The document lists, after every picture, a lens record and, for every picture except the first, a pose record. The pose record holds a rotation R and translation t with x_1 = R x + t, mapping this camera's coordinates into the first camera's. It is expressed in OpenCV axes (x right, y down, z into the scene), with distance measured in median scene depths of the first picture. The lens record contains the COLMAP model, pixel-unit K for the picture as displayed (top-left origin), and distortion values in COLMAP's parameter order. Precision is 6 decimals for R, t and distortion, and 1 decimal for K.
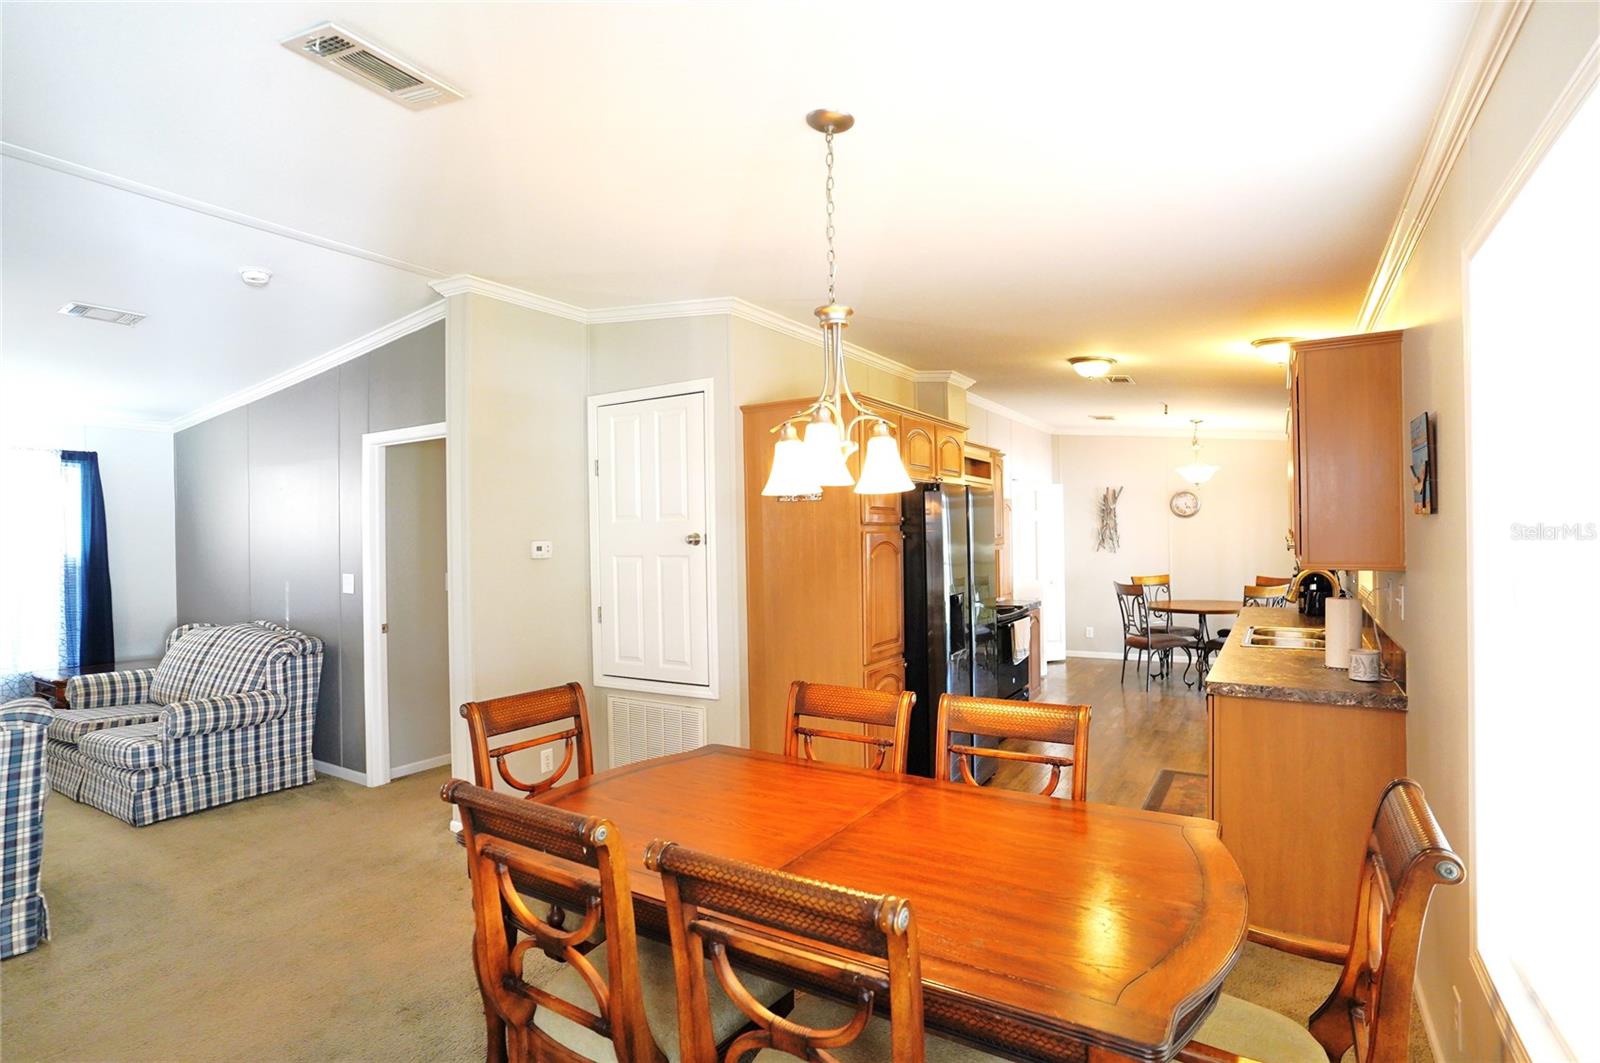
lens RADIAL K [[799.3, 0, 803.5], [0, 799.3, 533.5], [0, 0, 1]] dist [-0.064771, 0.029905]
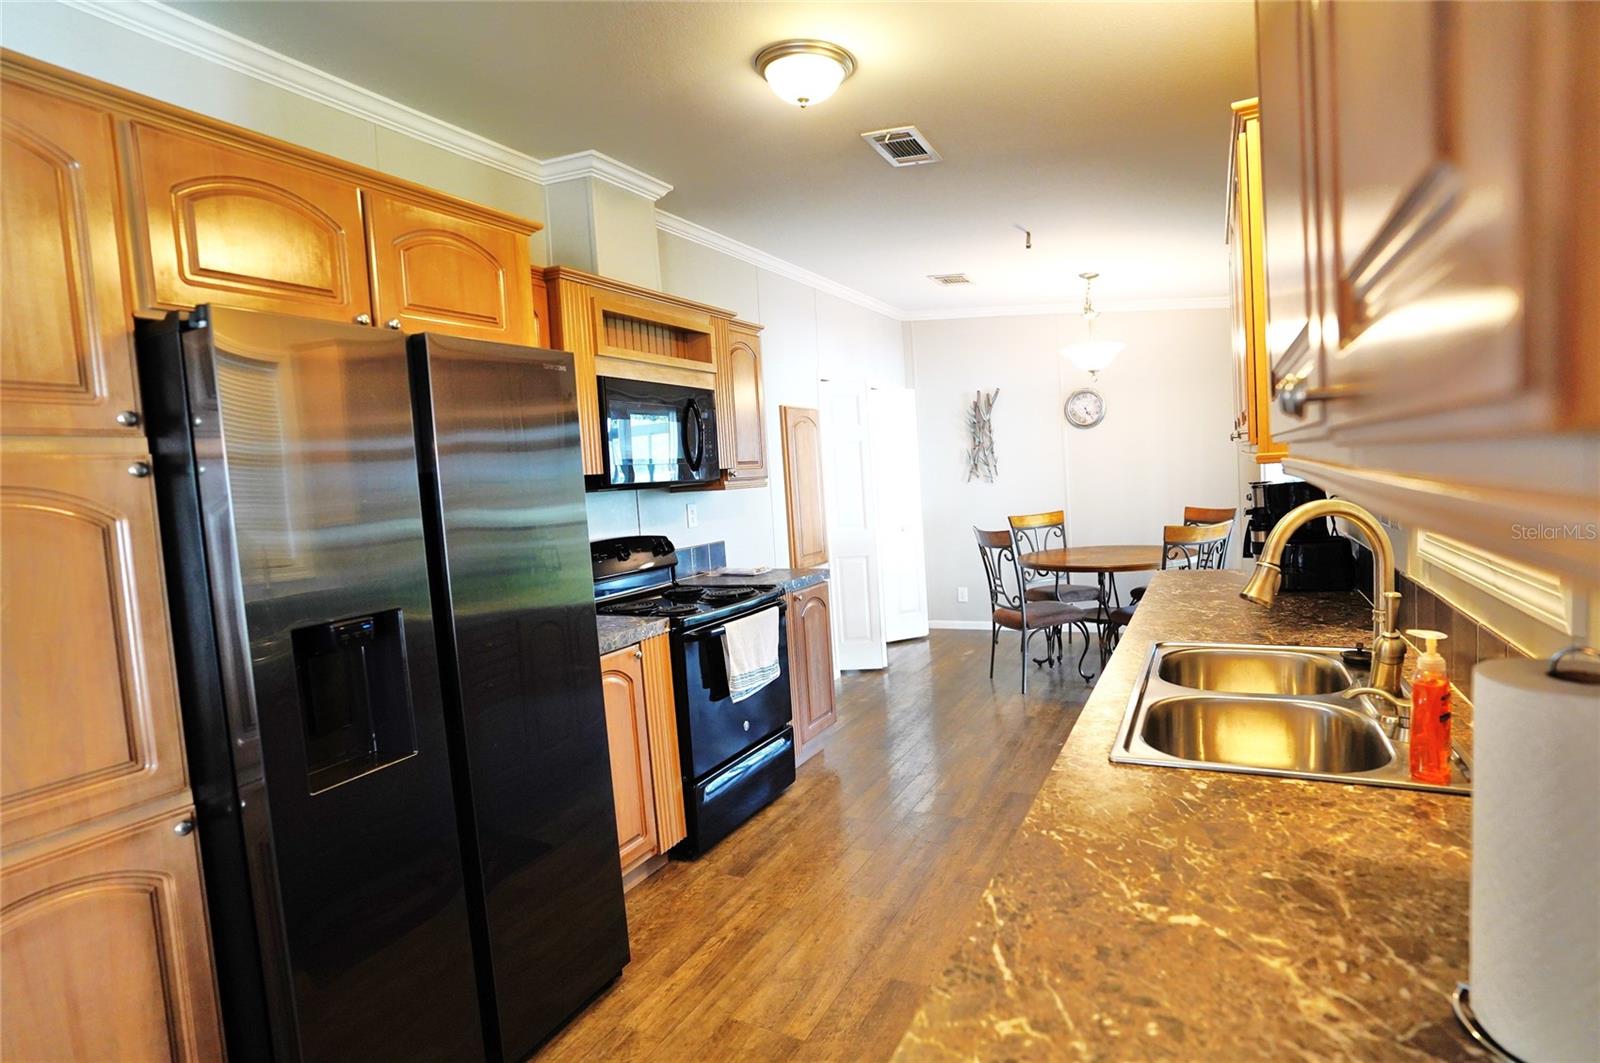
lens RADIAL K [[799.3, 0, 803.7], [0, 799.3, 532.8], [0, 0, 1]] dist [-0.064771, 0.029905]
pose [[0.996797, -0.052574, 0.060269, 0.207982], [0.048146, 0.996191, 0.072704, 0.010245], [-0.063861, -0.069570, 0.995531, 0.343016]]
